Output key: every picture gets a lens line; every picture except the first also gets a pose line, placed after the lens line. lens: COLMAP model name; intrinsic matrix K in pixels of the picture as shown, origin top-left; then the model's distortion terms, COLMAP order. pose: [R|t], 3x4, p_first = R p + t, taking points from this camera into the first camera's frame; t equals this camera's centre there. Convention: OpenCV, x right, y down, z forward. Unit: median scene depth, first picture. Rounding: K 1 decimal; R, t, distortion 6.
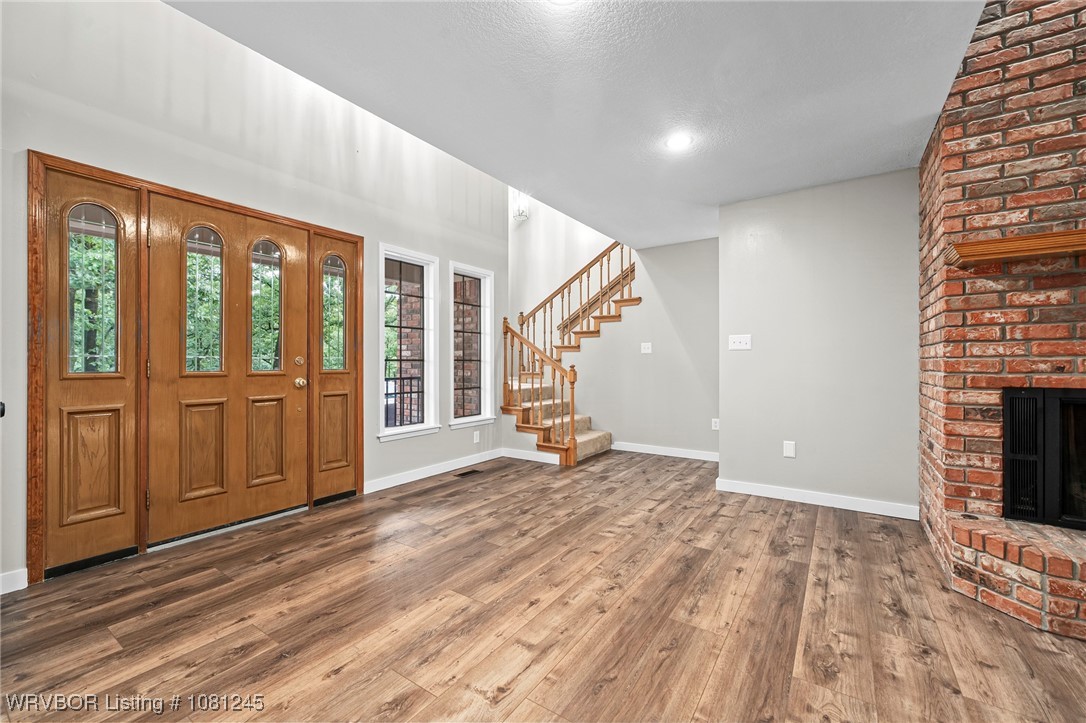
lens RADIAL K [[442.0, 0, 539.6], [0, 442.0, 360.9], [0, 0, 1]] dist [-0.002672, 0.000613]
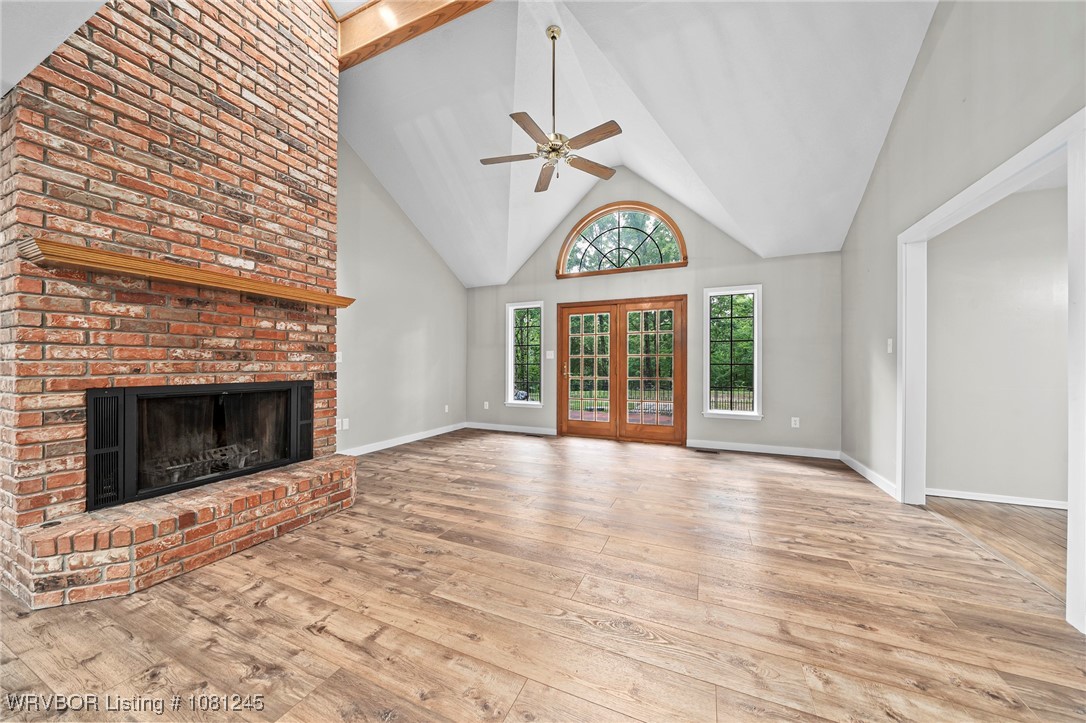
lens RADIAL K [[370.6, 0, 541.1], [0, 370.6, 364.9], [0, 0, 1]] dist [-0.007952, 0.000598]
pose [[-0.180234, -0.000221, 0.983624, -0.011028], [-0.003823, 0.999993, -0.000476, -0.001550], [-0.983616, -0.003847, -0.180234, 0.085796]]
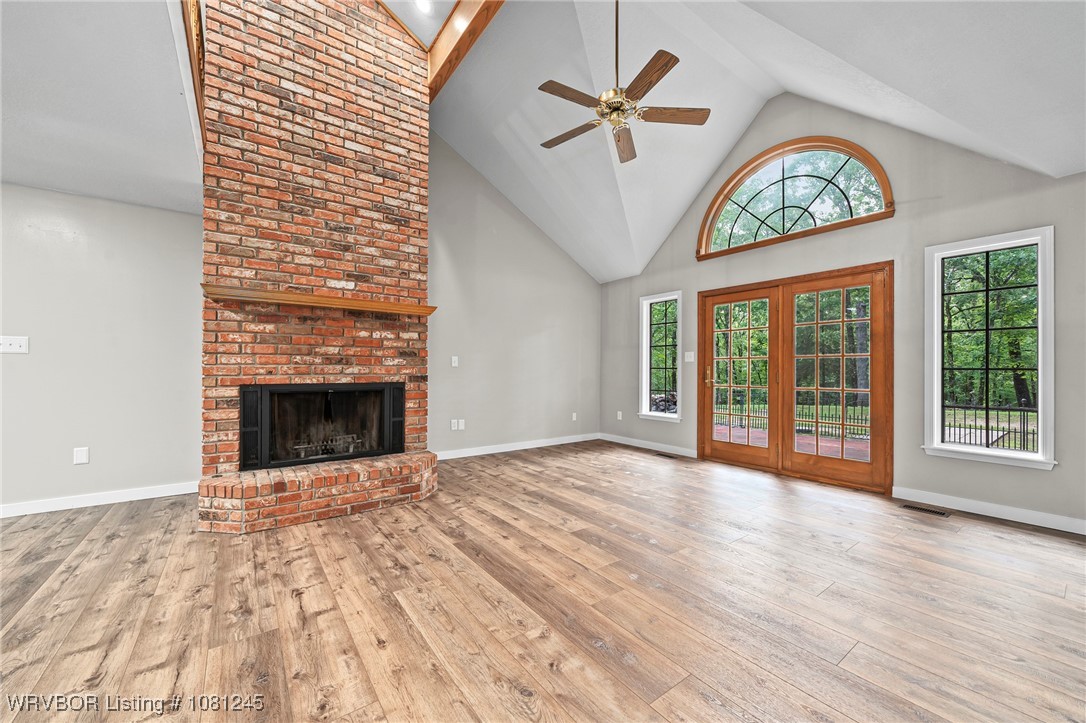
lens RADIAL K [[413.7, 0, 541.1], [0, 413.7, 367.3], [0, 0, 1]] dist [-0.002209, -0.000807]
pose [[0.335064, 0.004830, 0.942183, 0.065552], [-0.006700, 0.999974, -0.002744, -0.002867], [-0.942172, -0.005394, 0.335087, -0.441144]]
